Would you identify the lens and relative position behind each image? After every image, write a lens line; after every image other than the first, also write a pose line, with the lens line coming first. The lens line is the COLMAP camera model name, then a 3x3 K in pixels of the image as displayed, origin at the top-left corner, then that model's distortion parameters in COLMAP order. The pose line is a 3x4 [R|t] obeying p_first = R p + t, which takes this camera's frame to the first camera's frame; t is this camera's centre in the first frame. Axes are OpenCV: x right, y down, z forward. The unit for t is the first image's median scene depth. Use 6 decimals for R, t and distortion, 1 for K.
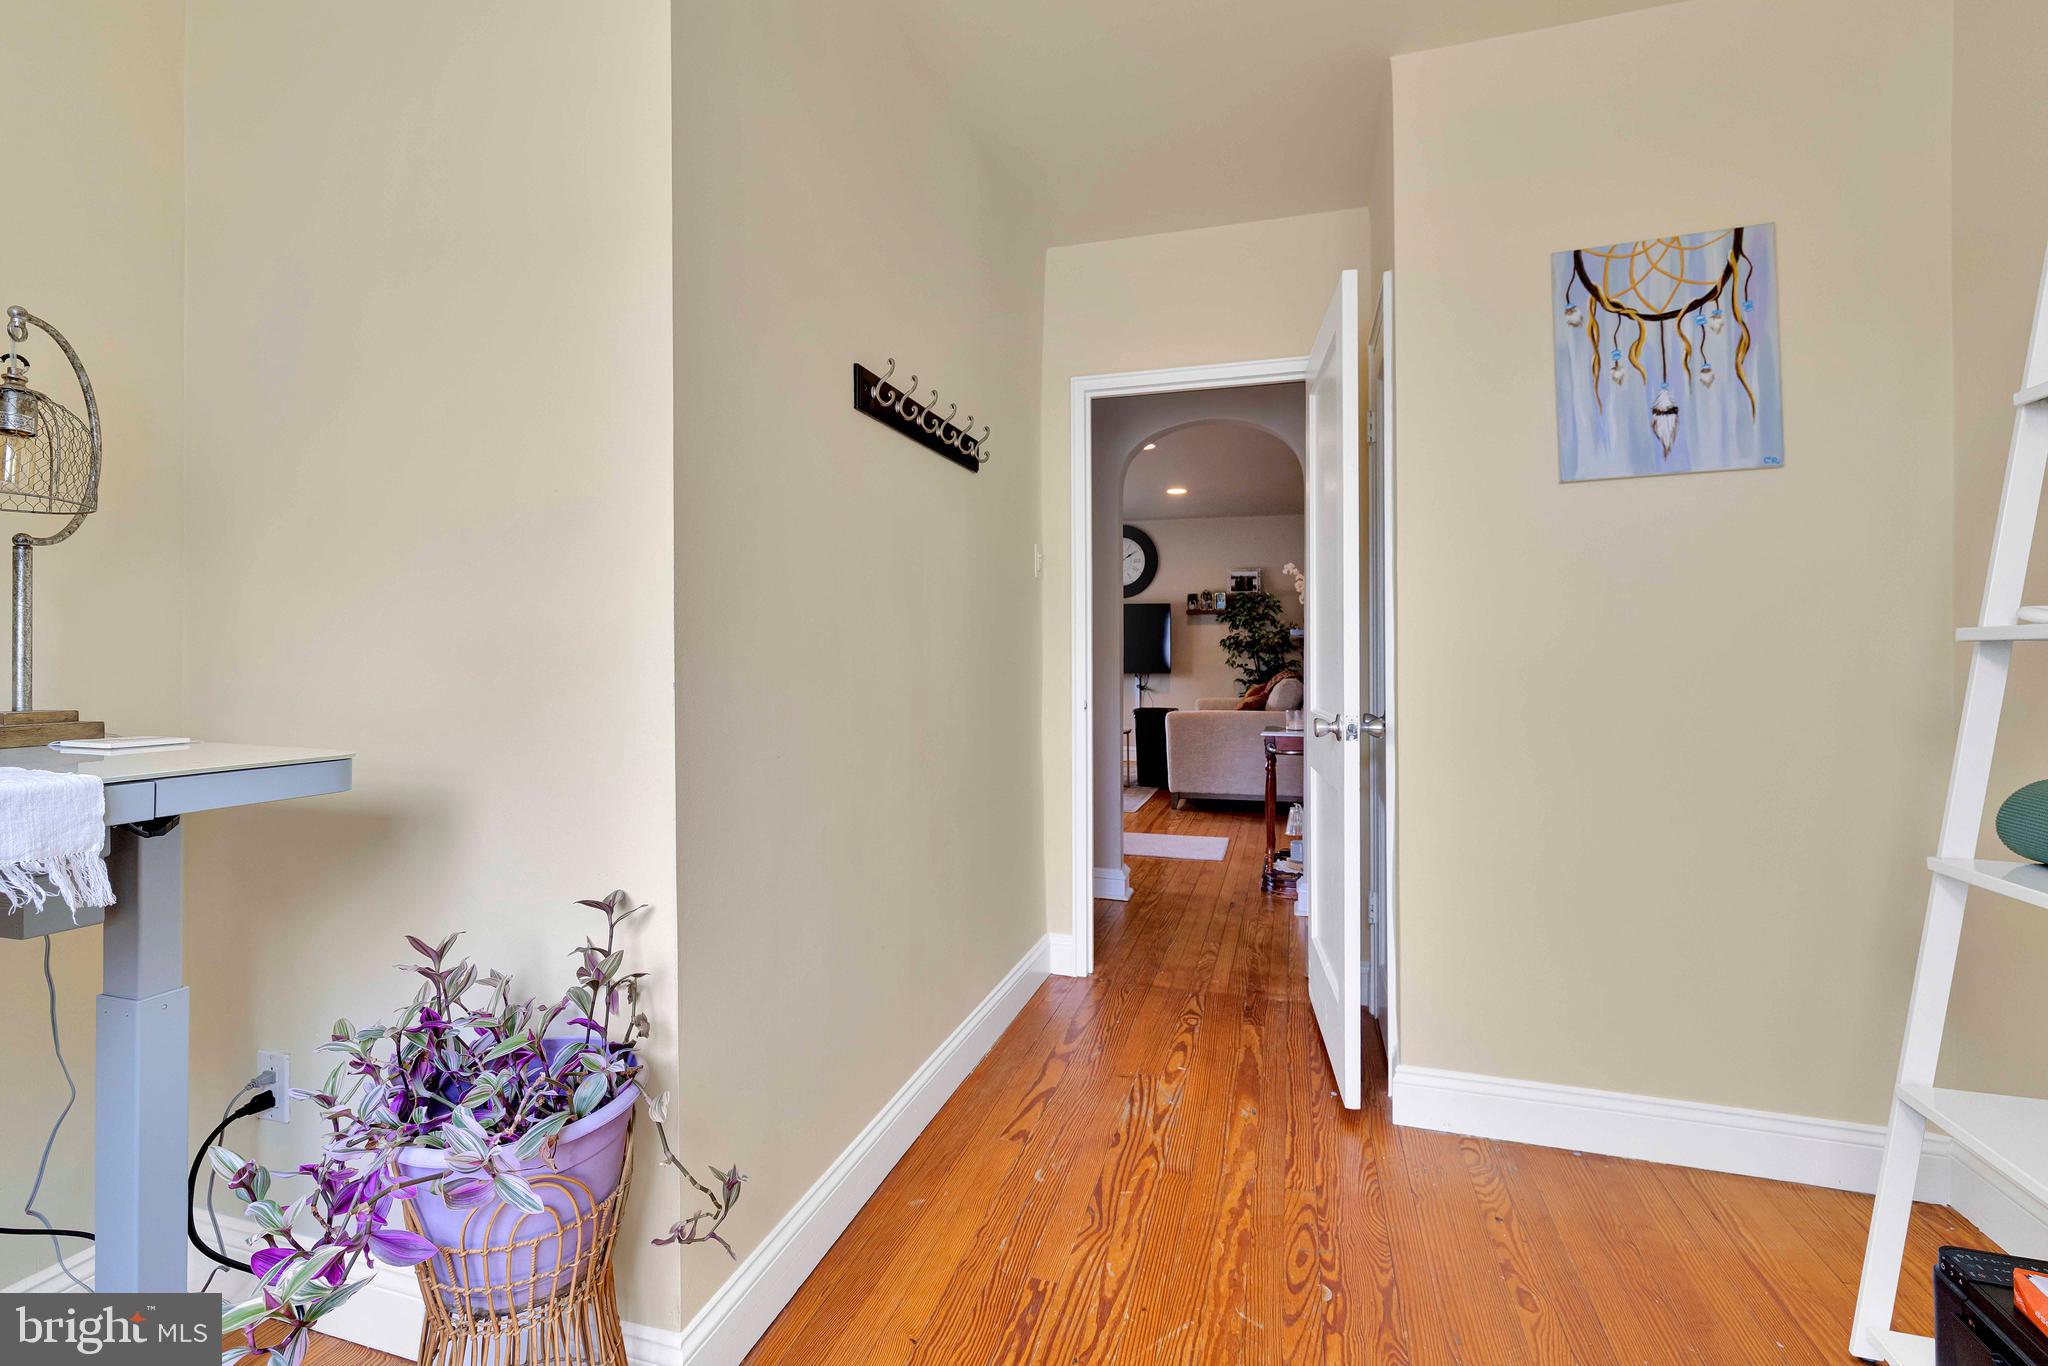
lens RADIAL K [[917.9, 0, 1020.1], [0, 917.9, 651.3], [0, 0, 1]] dist [0.002267, 0.000321]
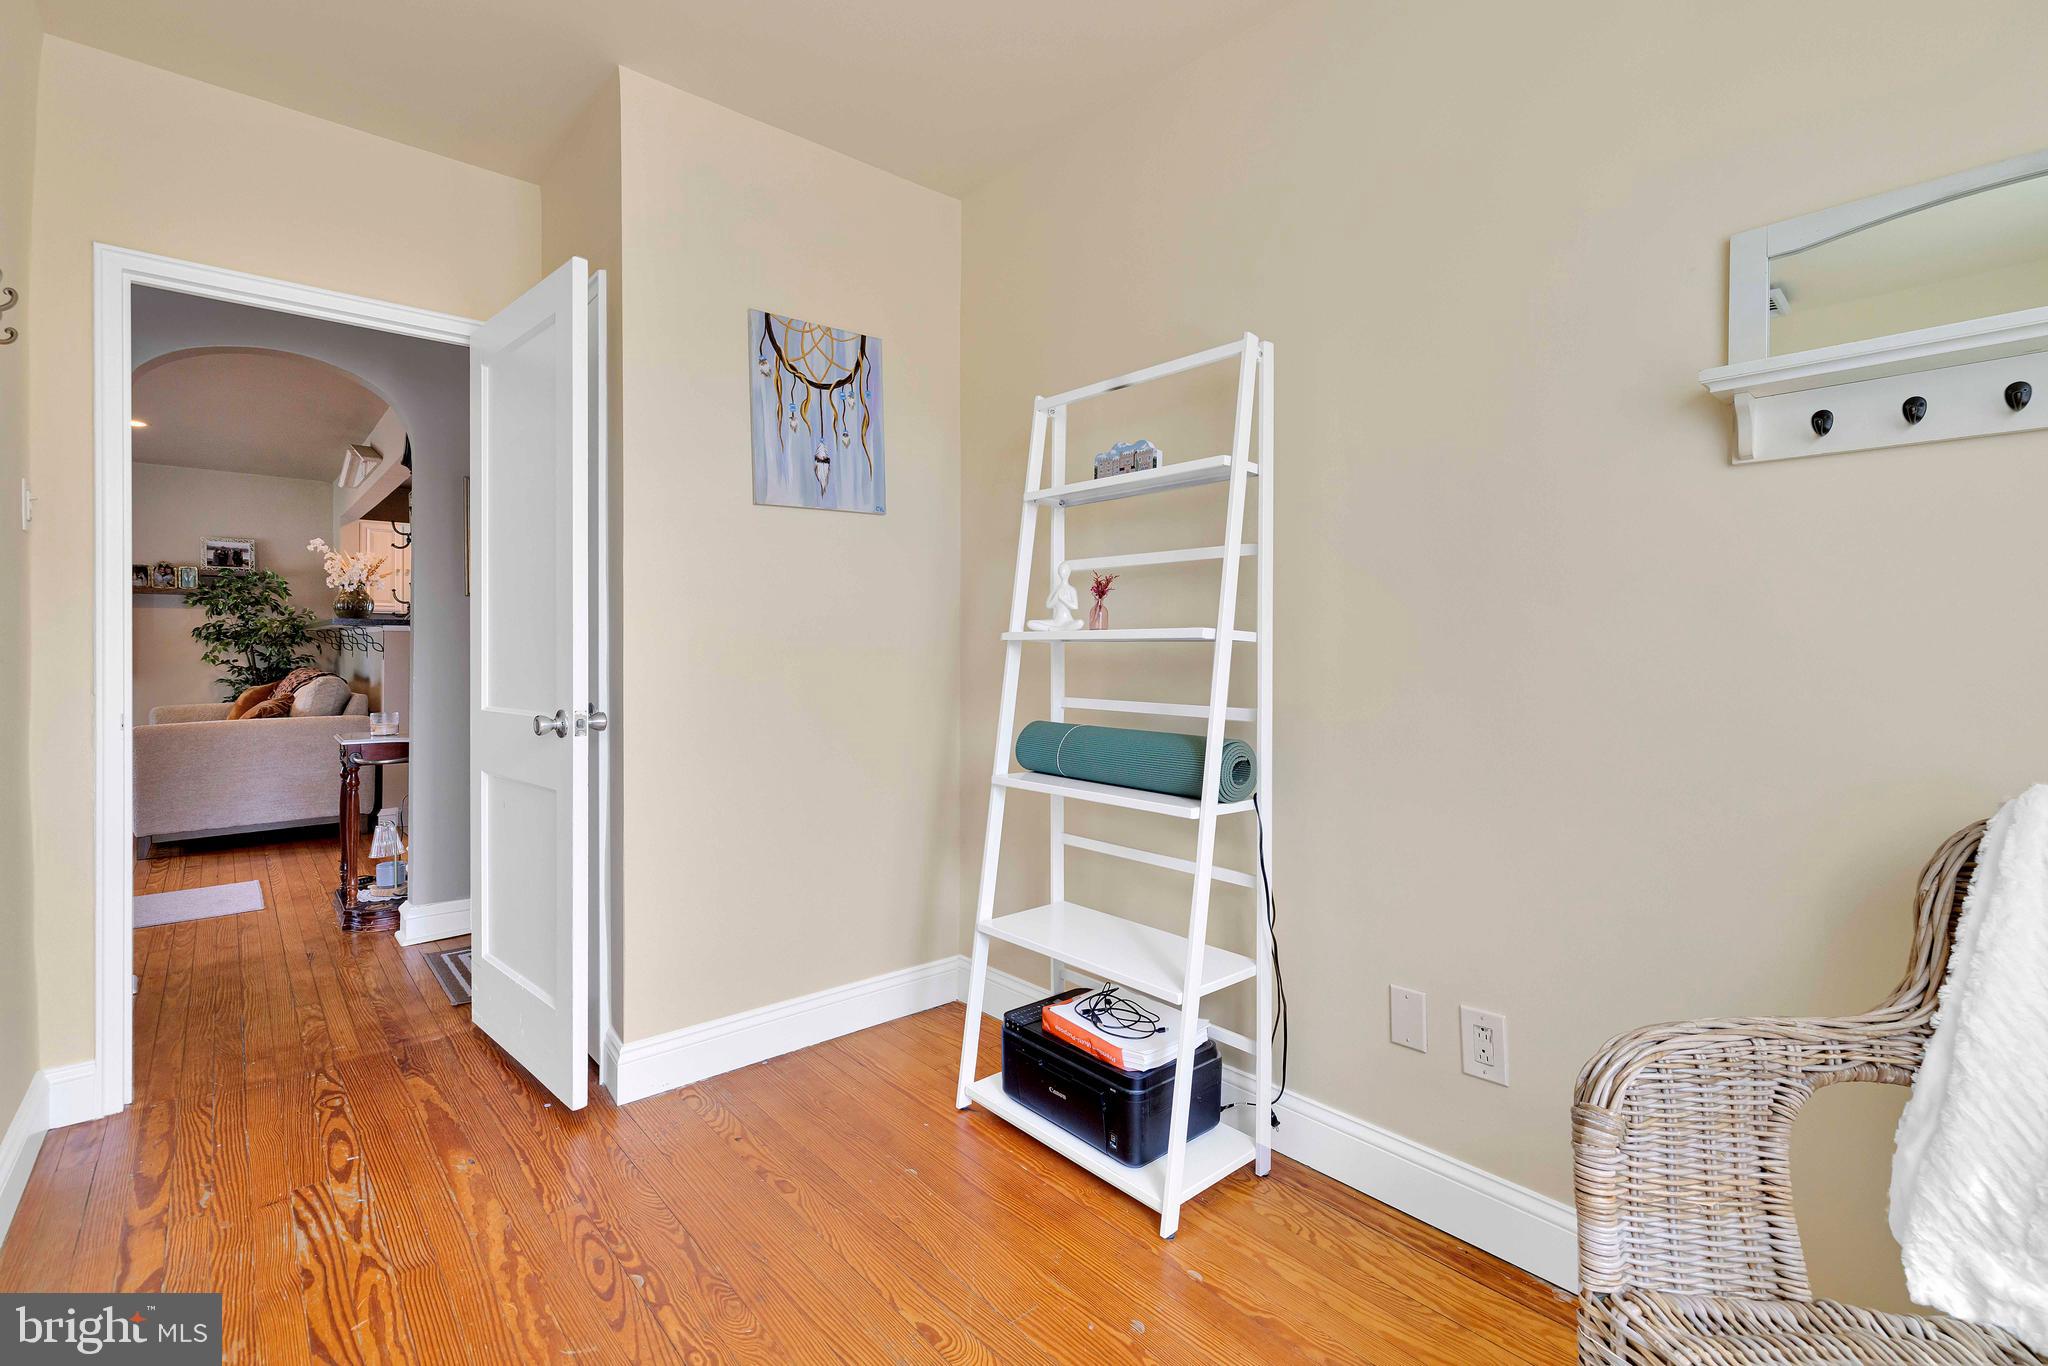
lens RADIAL K [[914.8, 0, 999.0], [0, 914.8, 644.8], [0, 0, 1]] dist [0.000737, 0.000302]
pose [[0.531536, 0.002056, 0.847033, -0.243640], [-0.002806, 0.999996, -0.000666, -0.001228], [-0.847031, -0.002023, 0.531539, 0.101449]]
